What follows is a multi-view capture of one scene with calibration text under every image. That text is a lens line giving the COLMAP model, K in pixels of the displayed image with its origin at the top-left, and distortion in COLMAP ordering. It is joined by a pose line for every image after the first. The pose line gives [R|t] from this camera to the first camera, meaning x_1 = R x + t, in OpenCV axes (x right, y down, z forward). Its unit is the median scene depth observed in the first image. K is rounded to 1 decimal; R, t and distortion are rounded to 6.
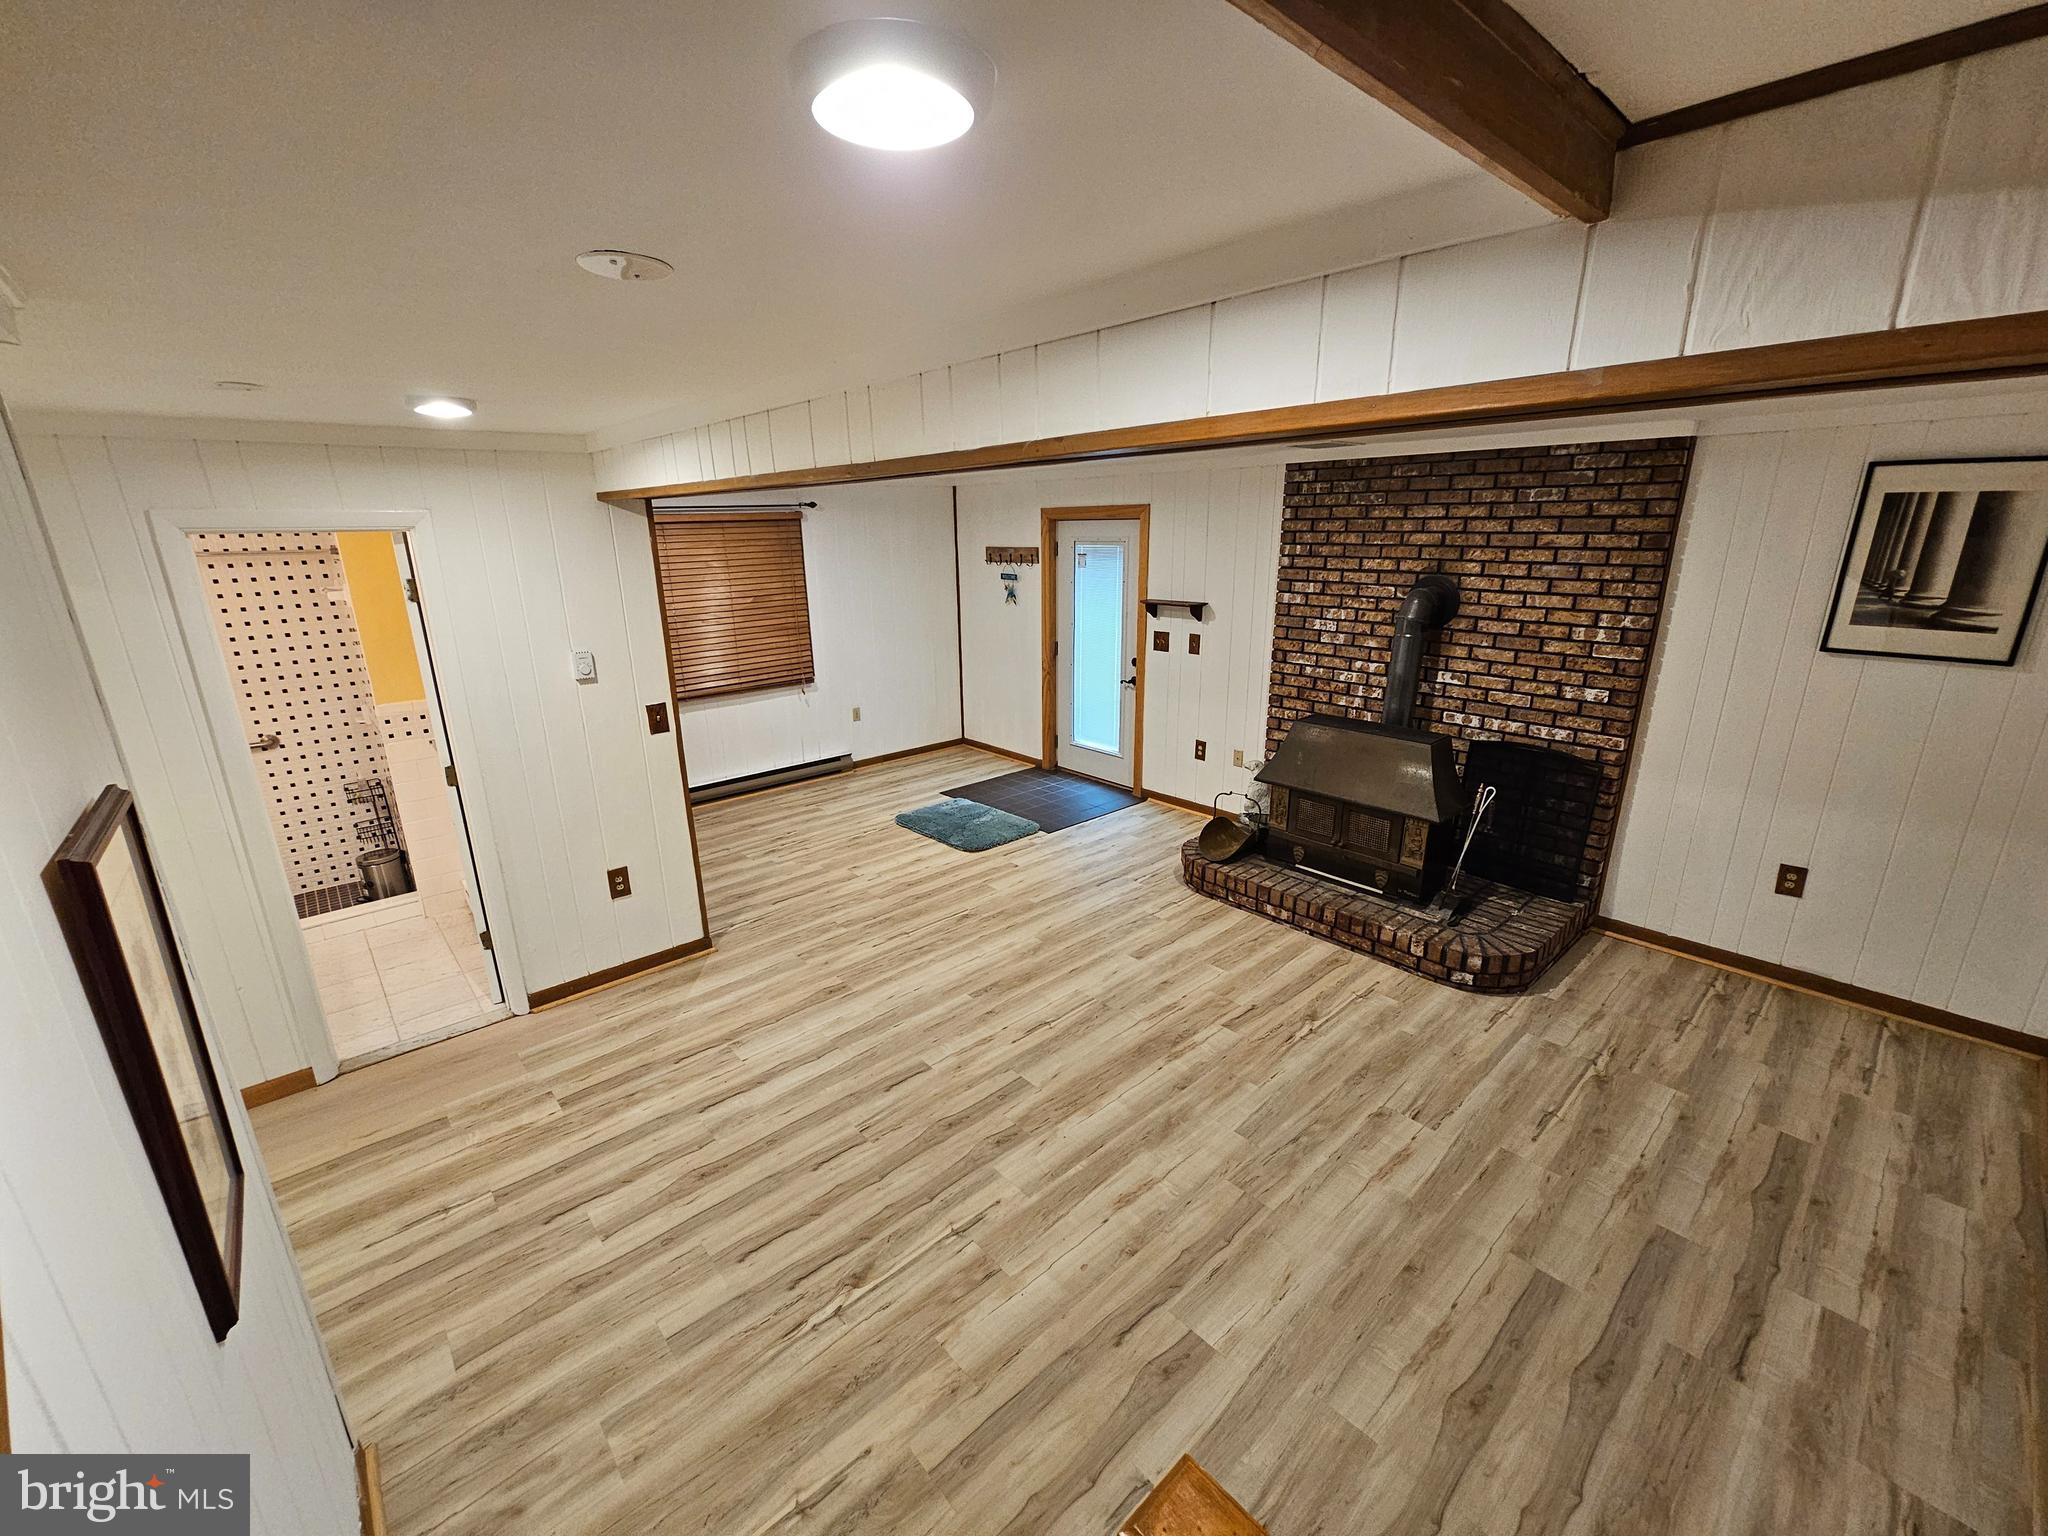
lens RADIAL K [[840.5, 0, 1021.2], [0, 840.5, 769.8], [0, 0, 1]] dist [-0.003559, 0.000835]
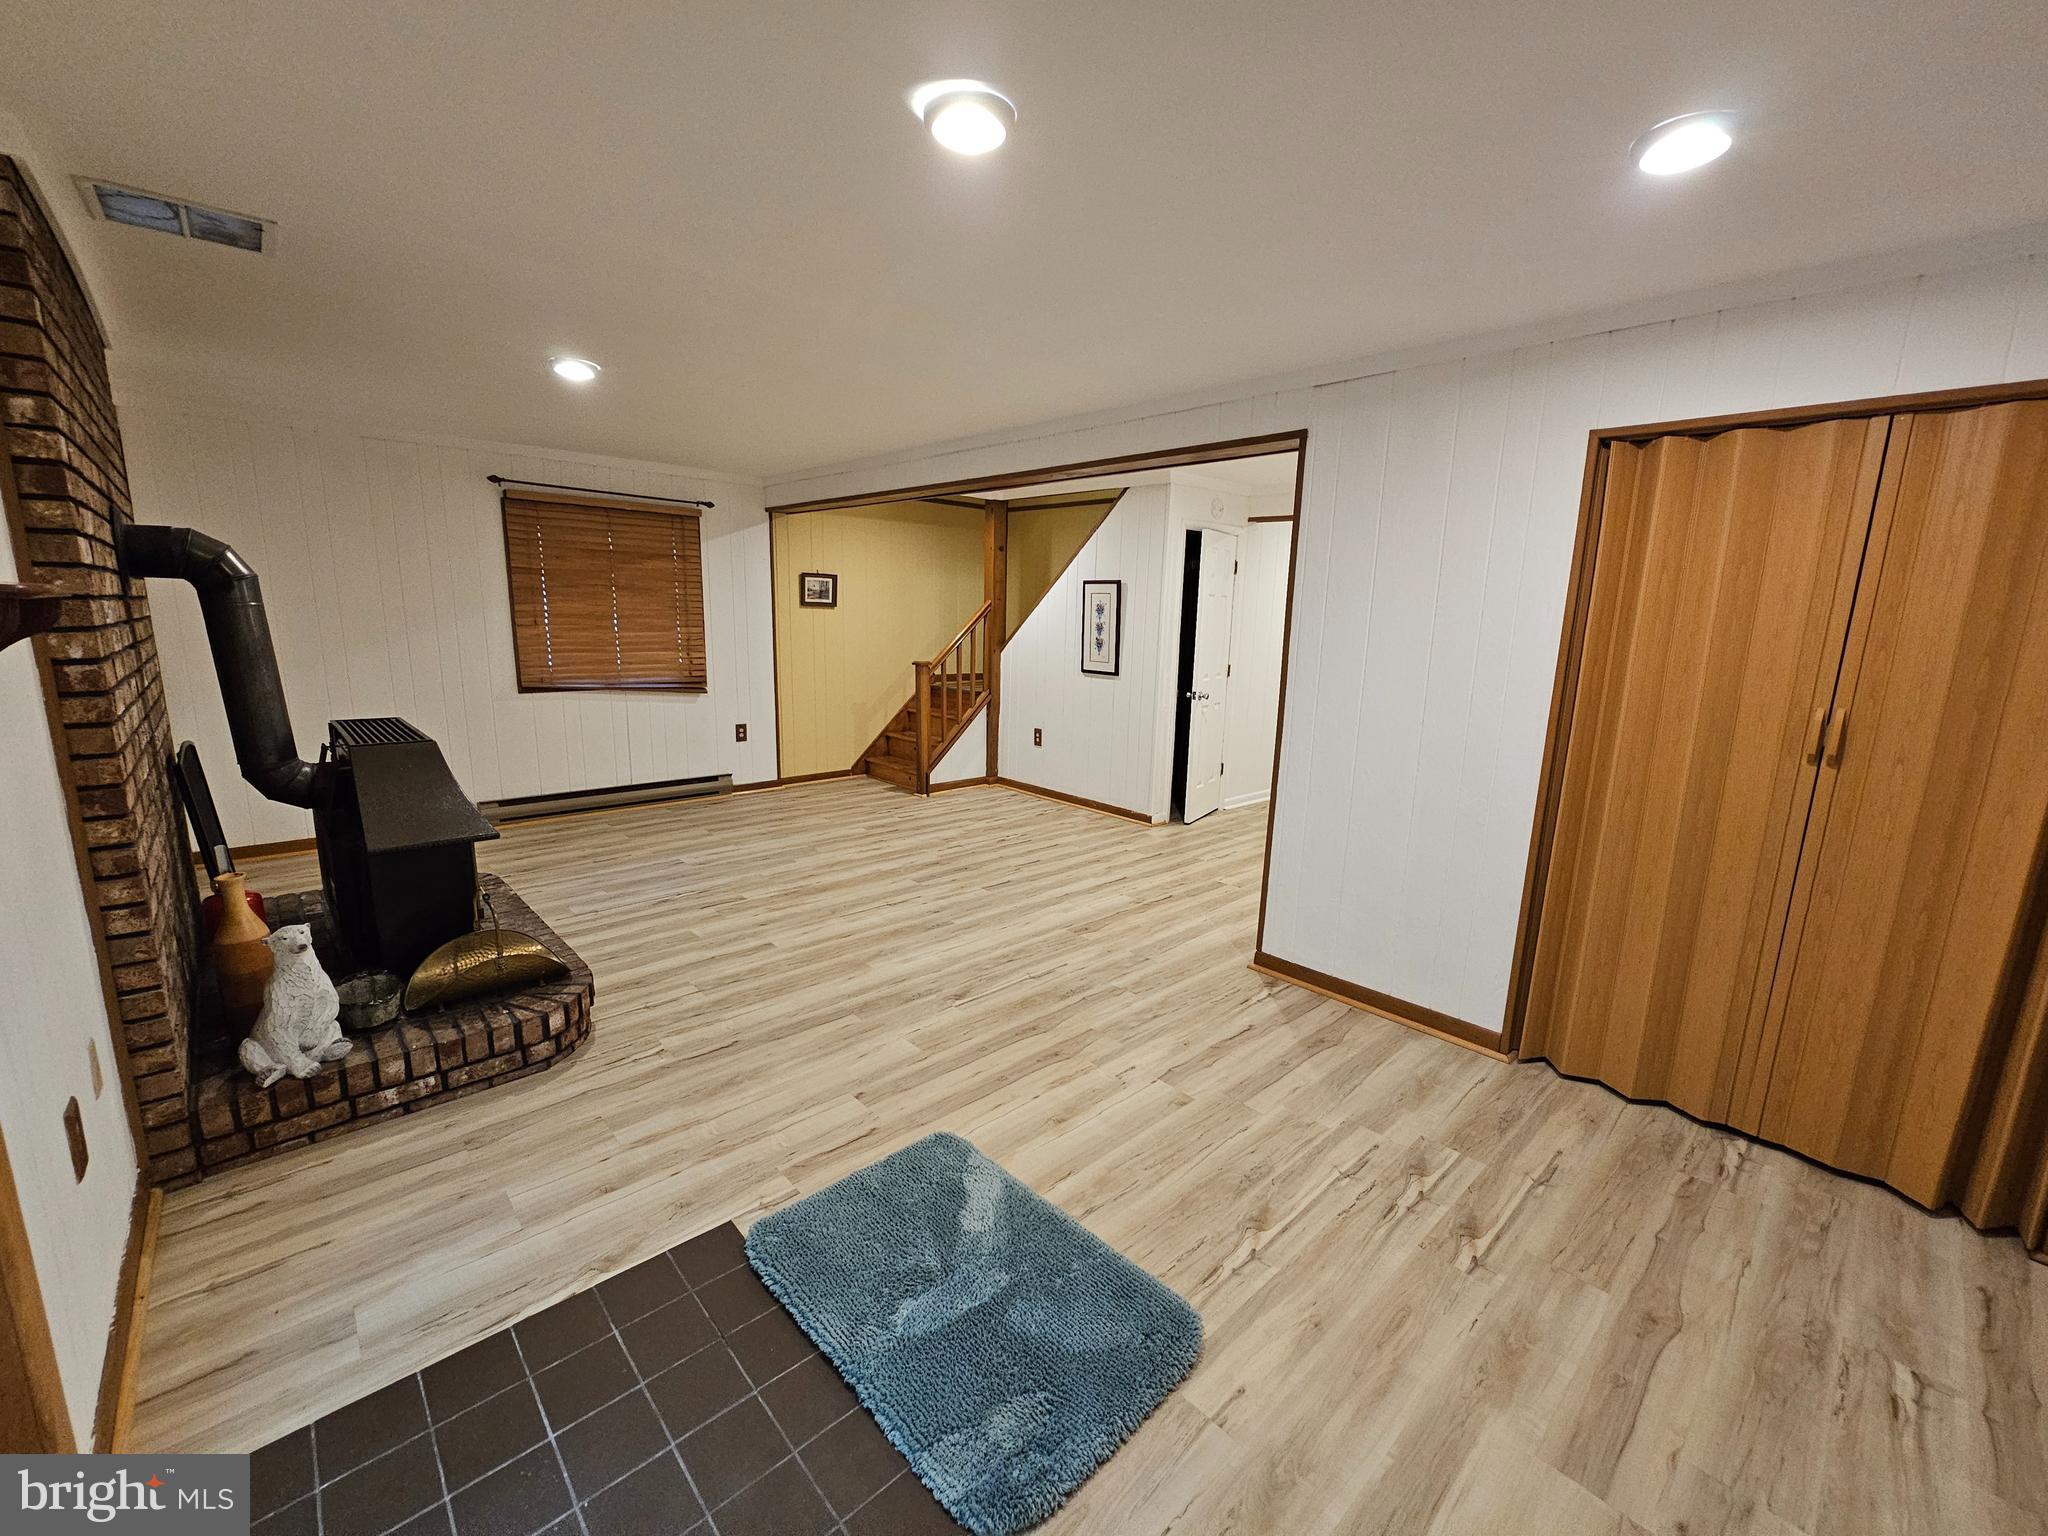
lens RADIAL K [[840.5, 0, 1022.9], [0, 840.5, 772.1], [0, 0, 1]] dist [-0.003559, 0.000835]
pose [[-0.999786, -0.004816, -0.020106, -0.139561], [-0.013562, 0.886811, 0.461933, -0.435452], [0.015605, 0.462107, -0.886687, 2.039432]]
